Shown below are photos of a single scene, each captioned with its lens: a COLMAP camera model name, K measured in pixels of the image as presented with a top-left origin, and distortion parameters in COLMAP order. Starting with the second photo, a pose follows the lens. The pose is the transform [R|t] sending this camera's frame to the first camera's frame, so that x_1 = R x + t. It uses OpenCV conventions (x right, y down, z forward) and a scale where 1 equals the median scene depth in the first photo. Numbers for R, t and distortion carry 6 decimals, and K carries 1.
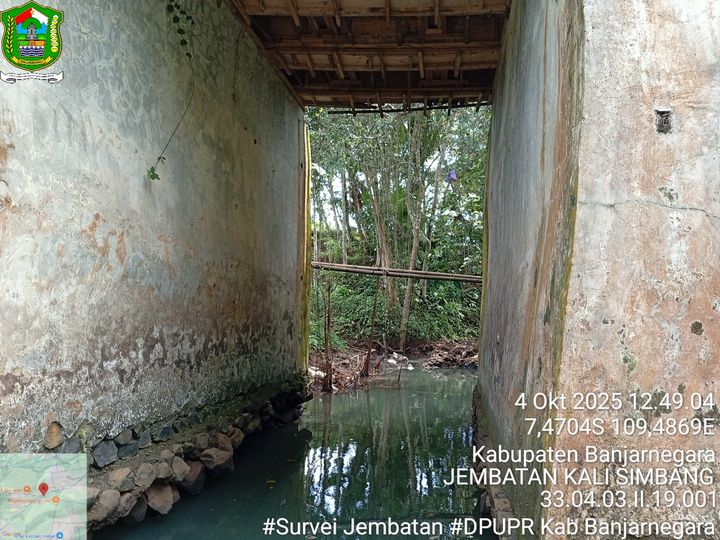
lens RADIAL K [[559.5, 0, 363.6], [0, 559.5, 269.1], [0, 0, 1]] dist [0.072416, -0.153940]
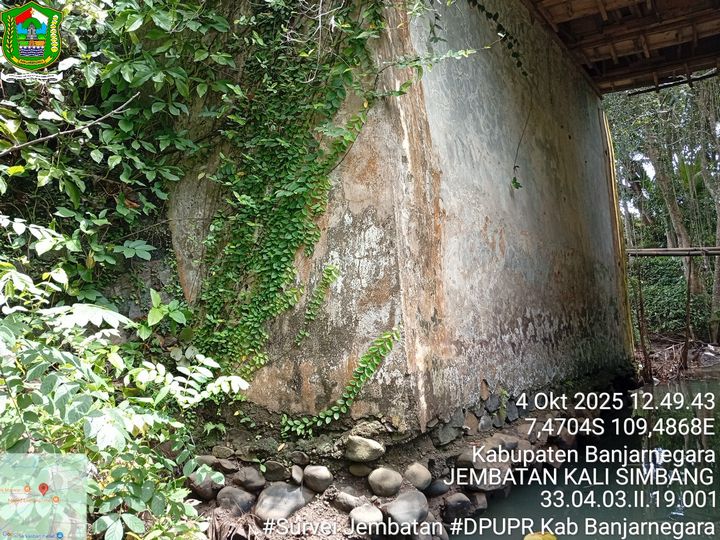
lens RADIAL K [[559.5, 0, 354.3], [0, 559.5, 267.6], [0, 0, 1]] dist [0.072416, -0.153940]
pose [[0.889584, -0.100388, -0.445604, -0.137931], [0.094155, 0.994900, -0.036171, 0.023103], [0.446962, -0.009779, 0.894499, -0.177852]]
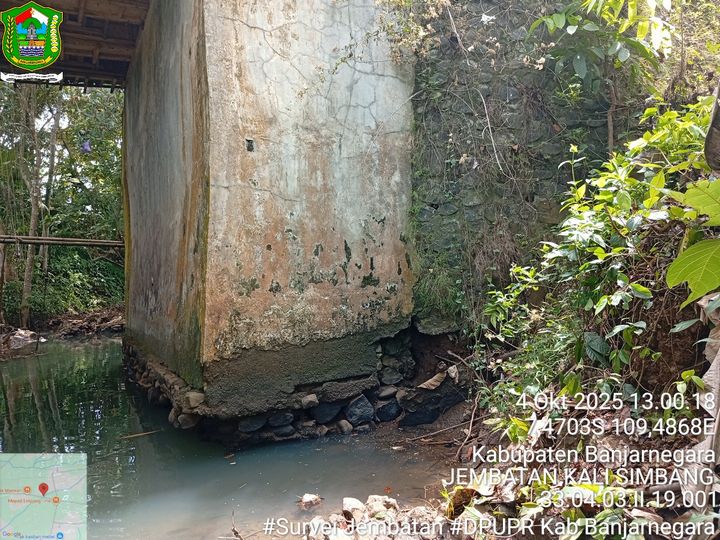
lens RADIAL K [[559.5, 0, 366.5], [0, 559.5, 270.9], [0, 0, 1]] dist [0.072416, -0.153940]
pose [[0.795926, -0.065563, 0.601833, -0.158858], [0.031296, 0.997245, 0.067250, 0.026276], [-0.604584, -0.034691, 0.795785, -0.368742]]
